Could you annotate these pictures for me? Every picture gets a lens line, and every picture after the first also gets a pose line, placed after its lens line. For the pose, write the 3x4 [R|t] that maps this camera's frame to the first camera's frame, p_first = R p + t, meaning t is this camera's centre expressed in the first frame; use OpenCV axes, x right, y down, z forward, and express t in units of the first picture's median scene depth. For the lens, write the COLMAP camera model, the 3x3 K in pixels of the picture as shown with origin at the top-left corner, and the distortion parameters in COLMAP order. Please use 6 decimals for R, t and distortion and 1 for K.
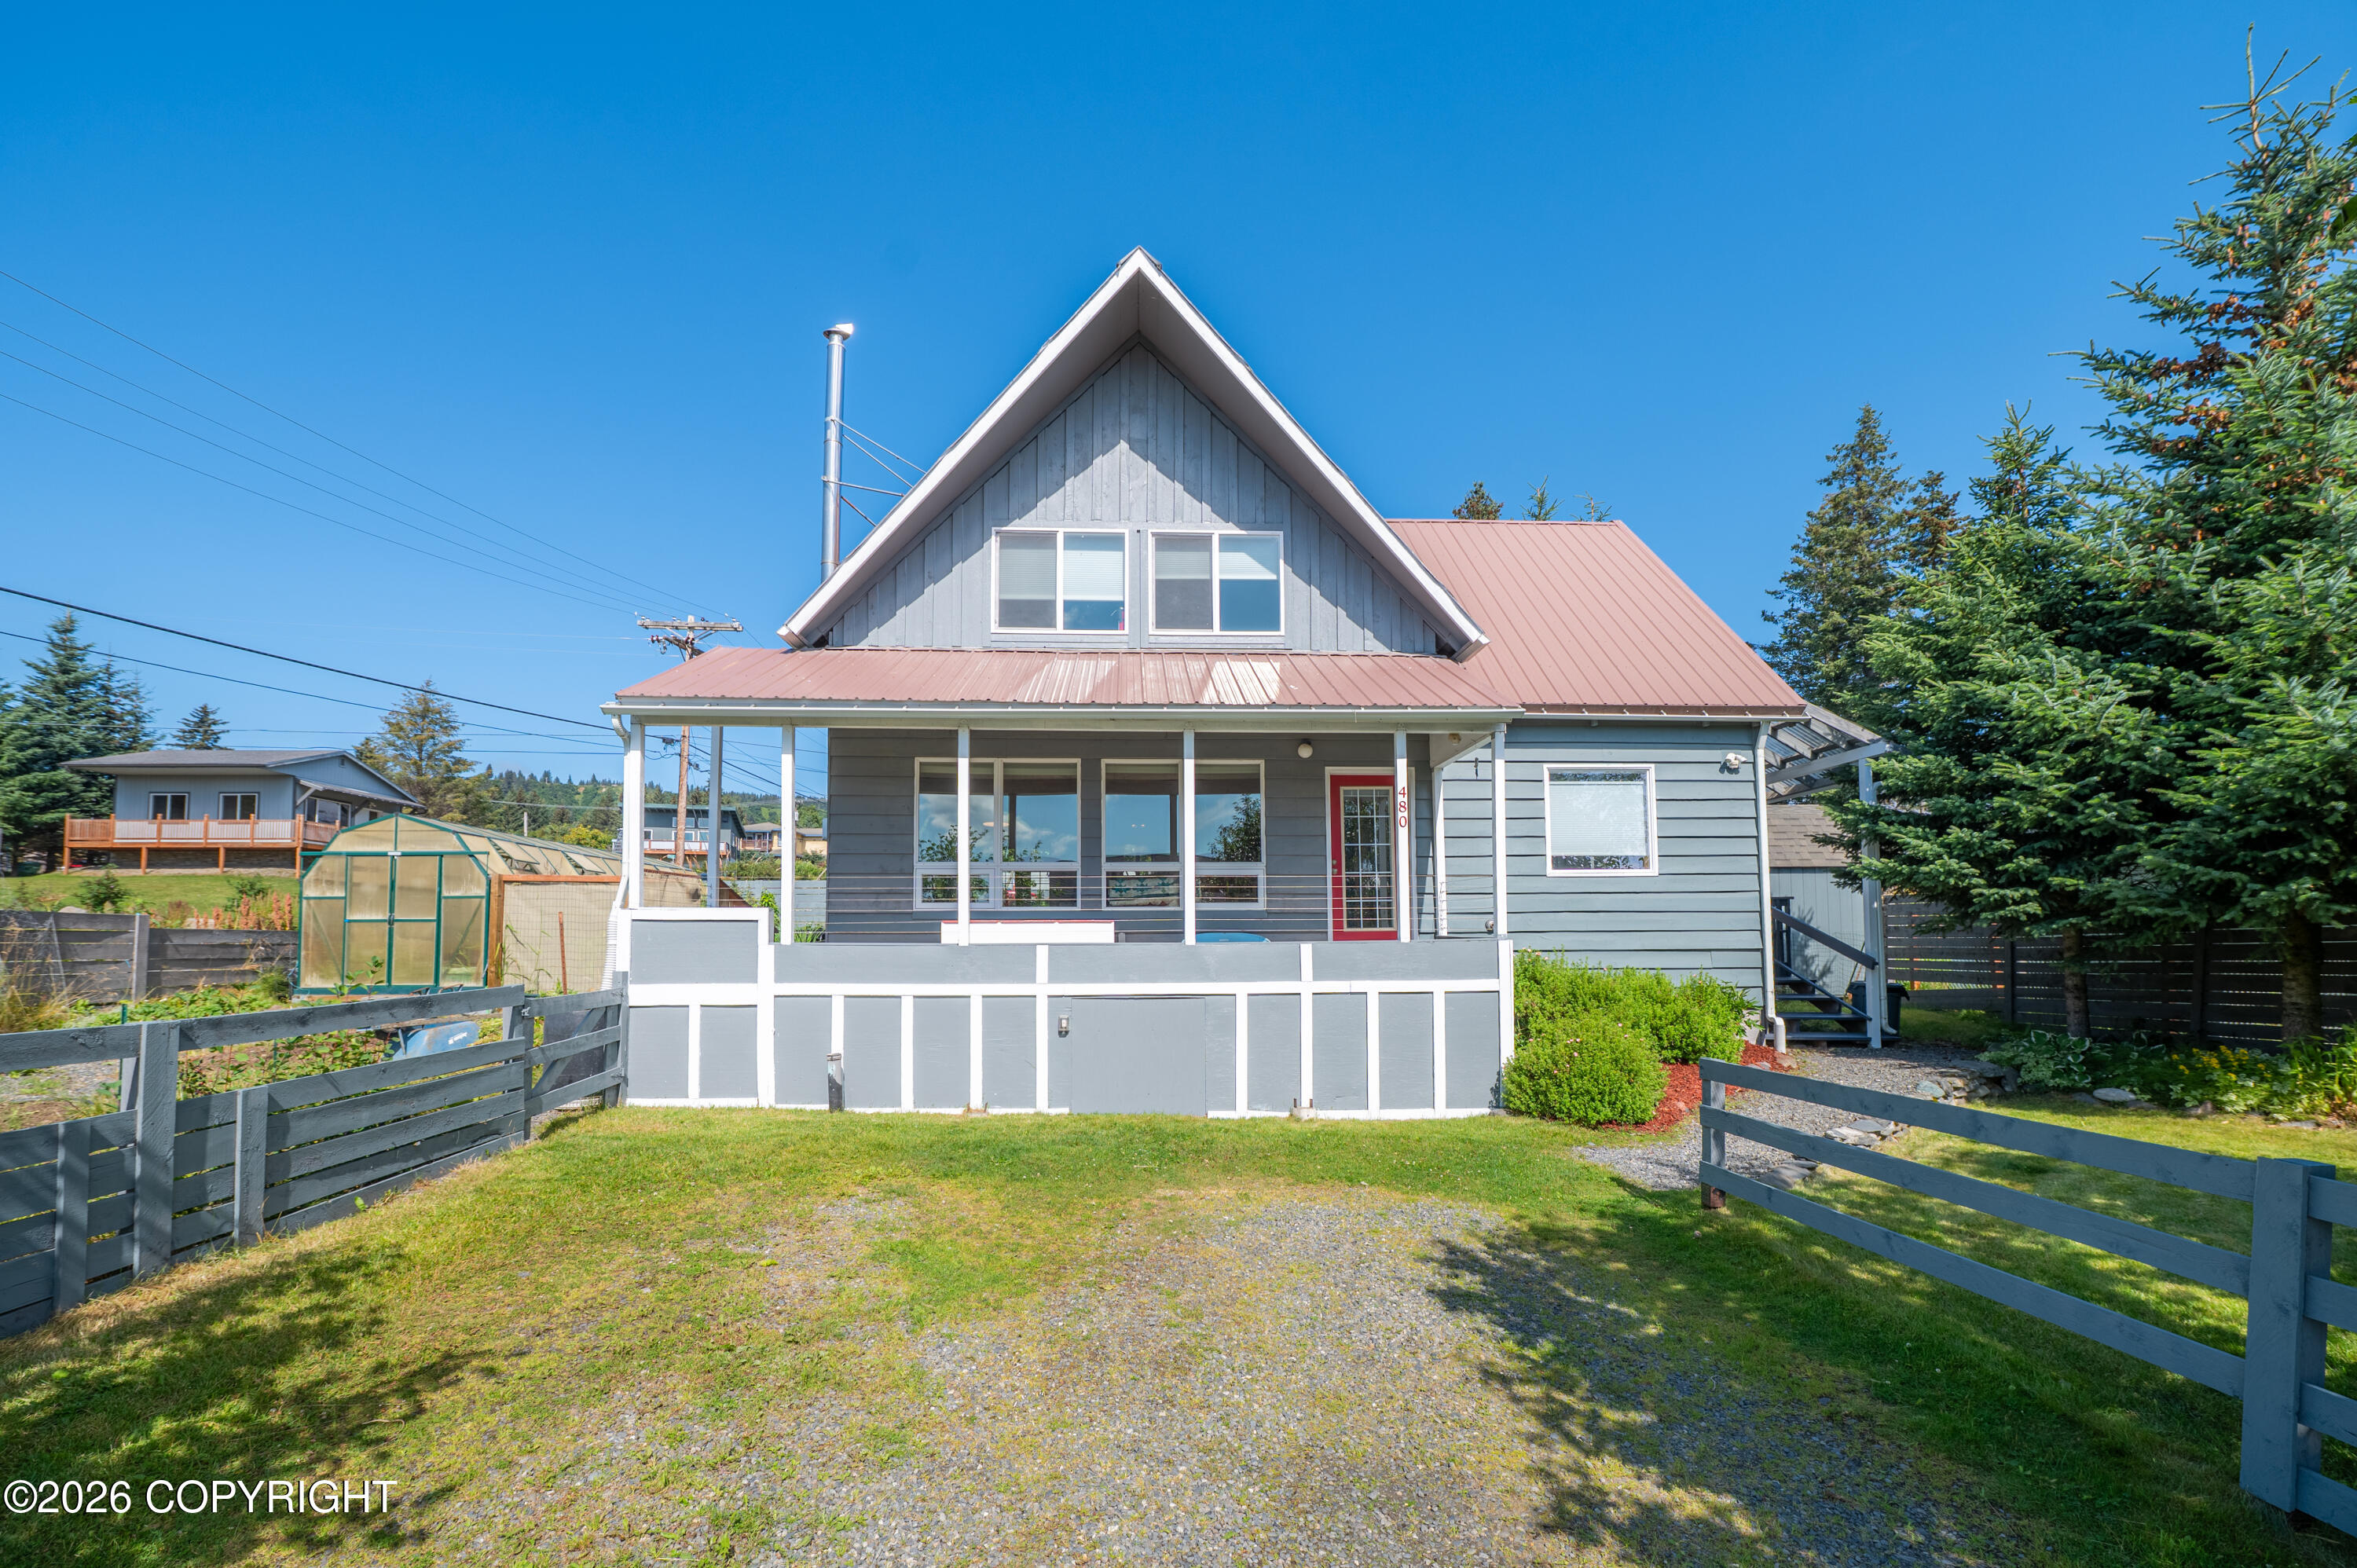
lens RADIAL K [[952.7, 0, 1250.0], [0, 952.7, 906.1], [0, 0, 1]] dist [-0.003275, -0.000732]
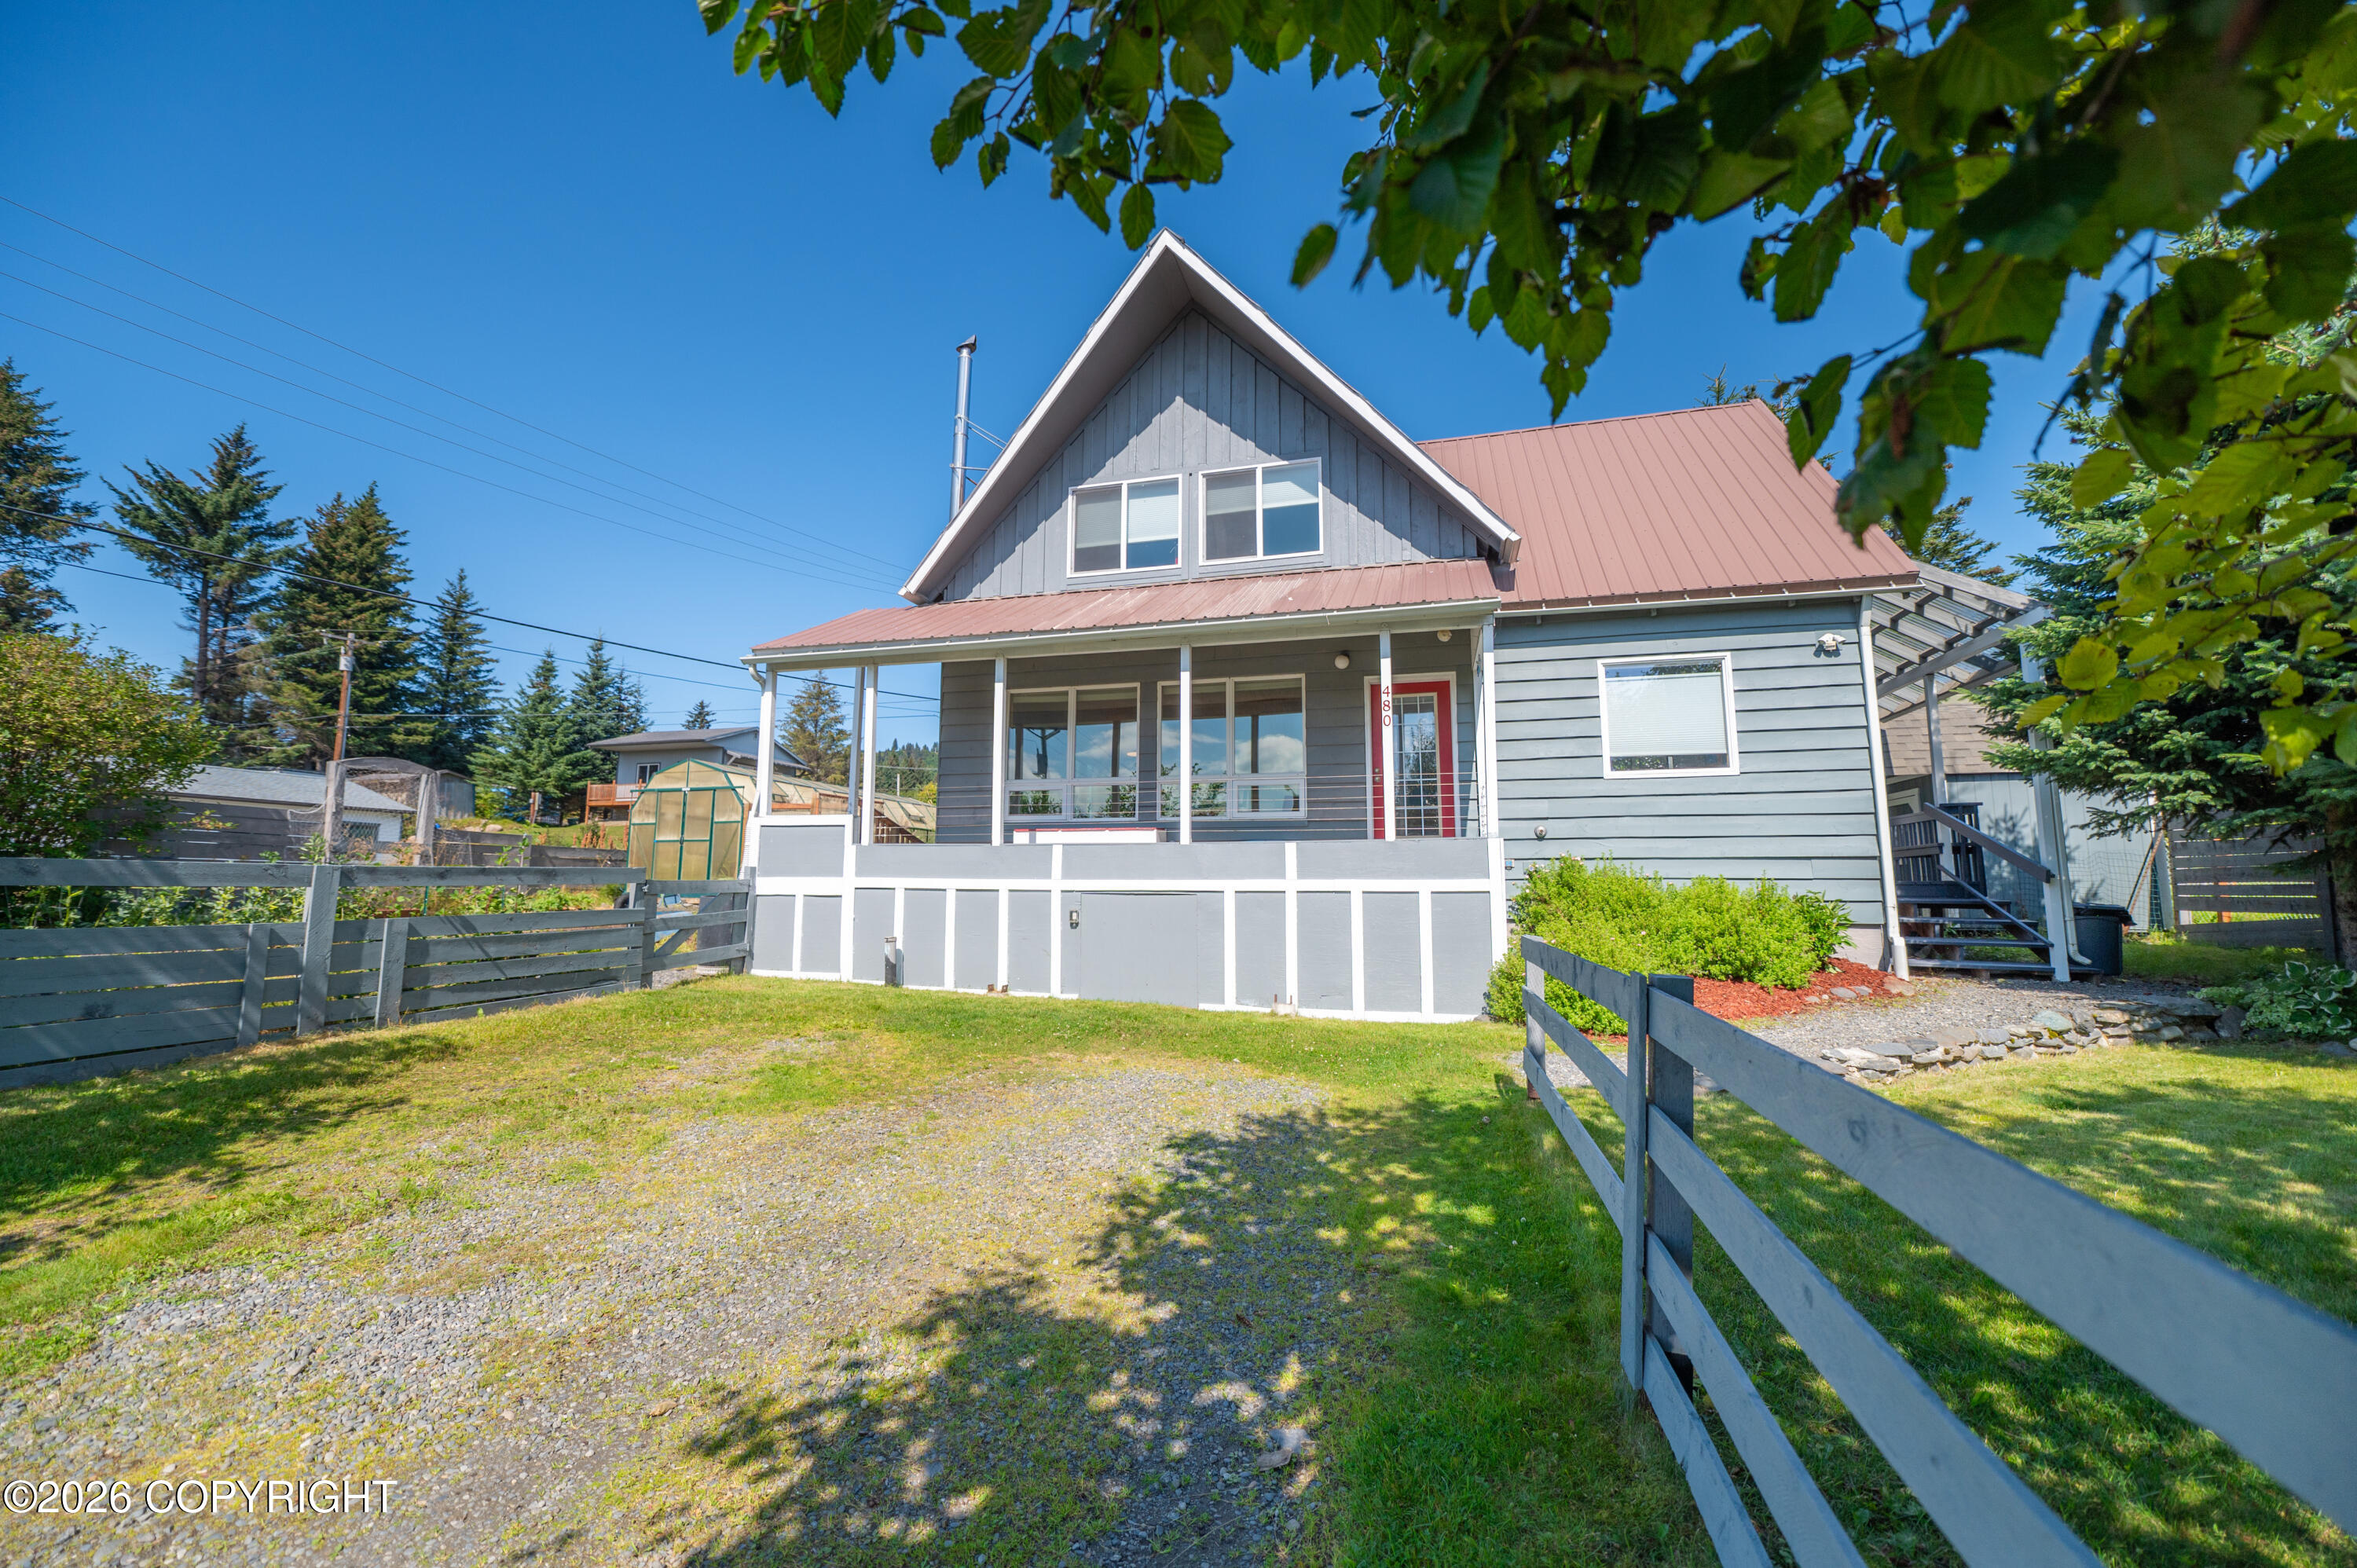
lens RADIAL K [[952.7, 0, 1226.9], [0, 952.7, 777.1], [0, 0, 1]] dist [-0.003275, -0.000732]
pose [[0.948330, -0.027644, -0.316078, 0.262442], [0.002400, 0.996794, -0.079977, 0.041924], [0.317276, 0.075086, 0.945356, 0.002469]]
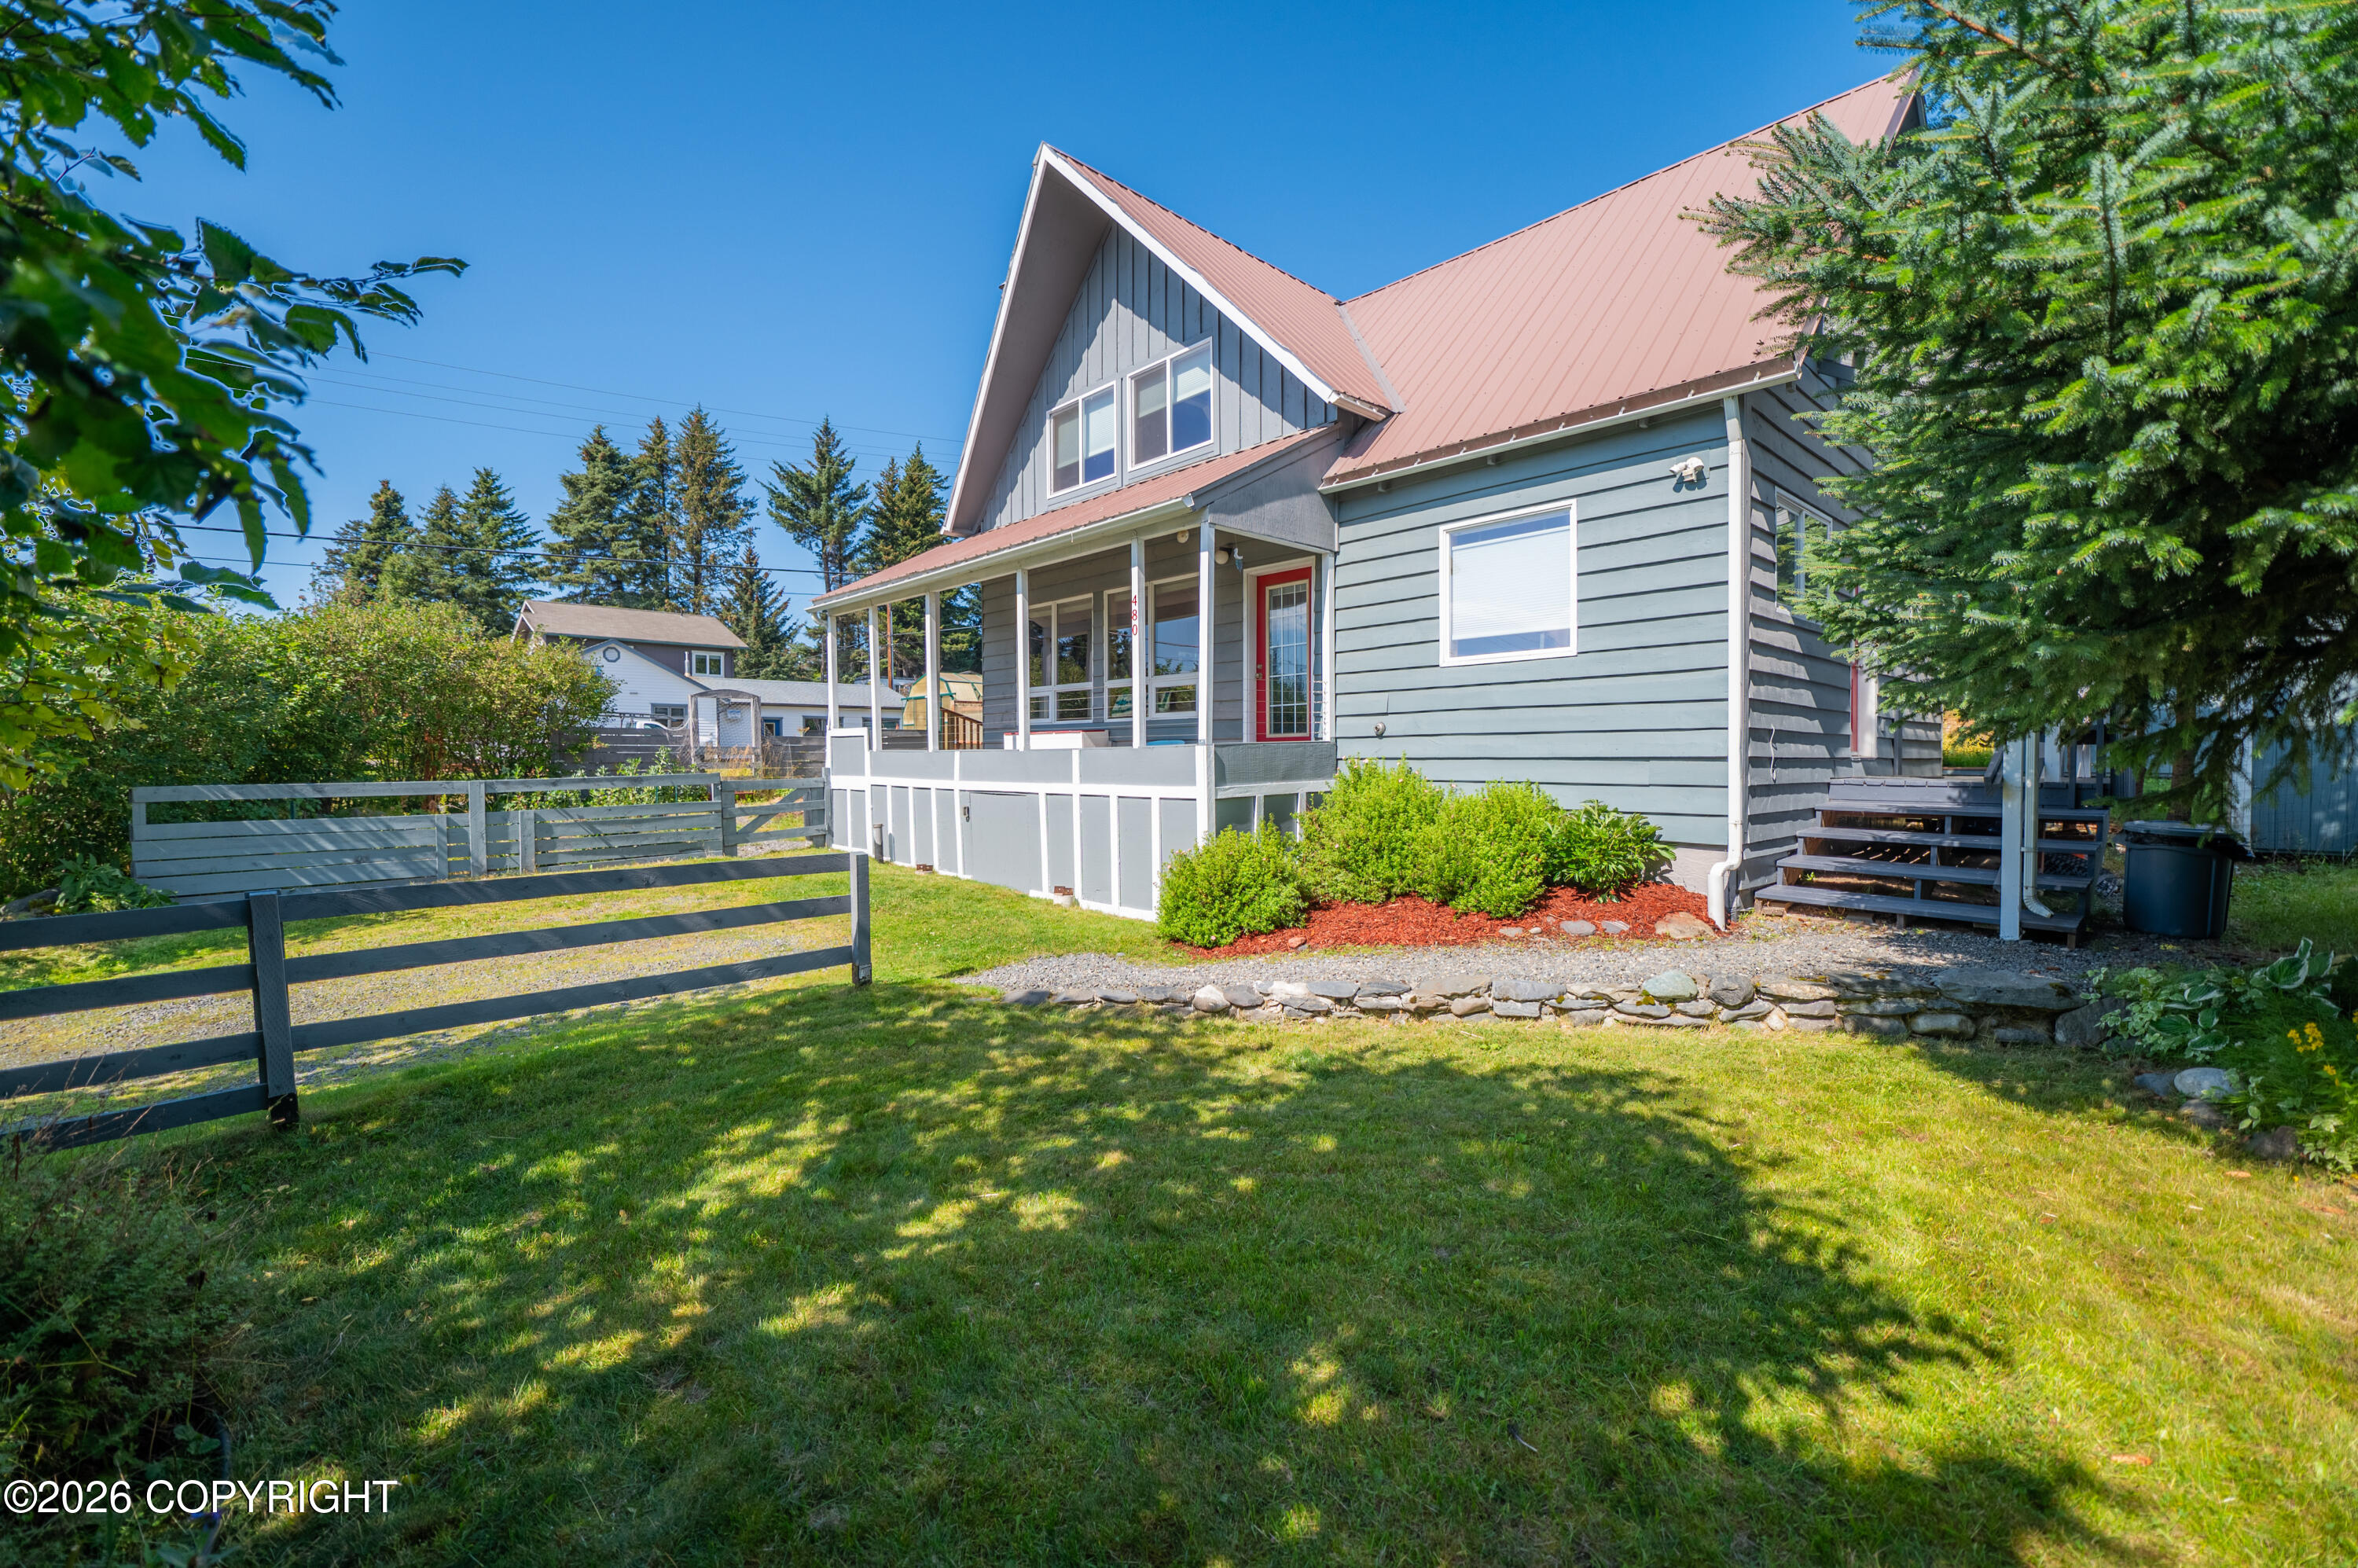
lens RADIAL K [[1002.7, 0, 1183.7], [0, 1002.7, 773.4], [0, 0, 1]] dist [0.003234, -0.000100]
pose [[0.634177, 0.016448, -0.773013, 0.853704], [0.030250, 0.998480, 0.046063, 0.014060], [0.772596, -0.052595, 0.632716, 0.293381]]
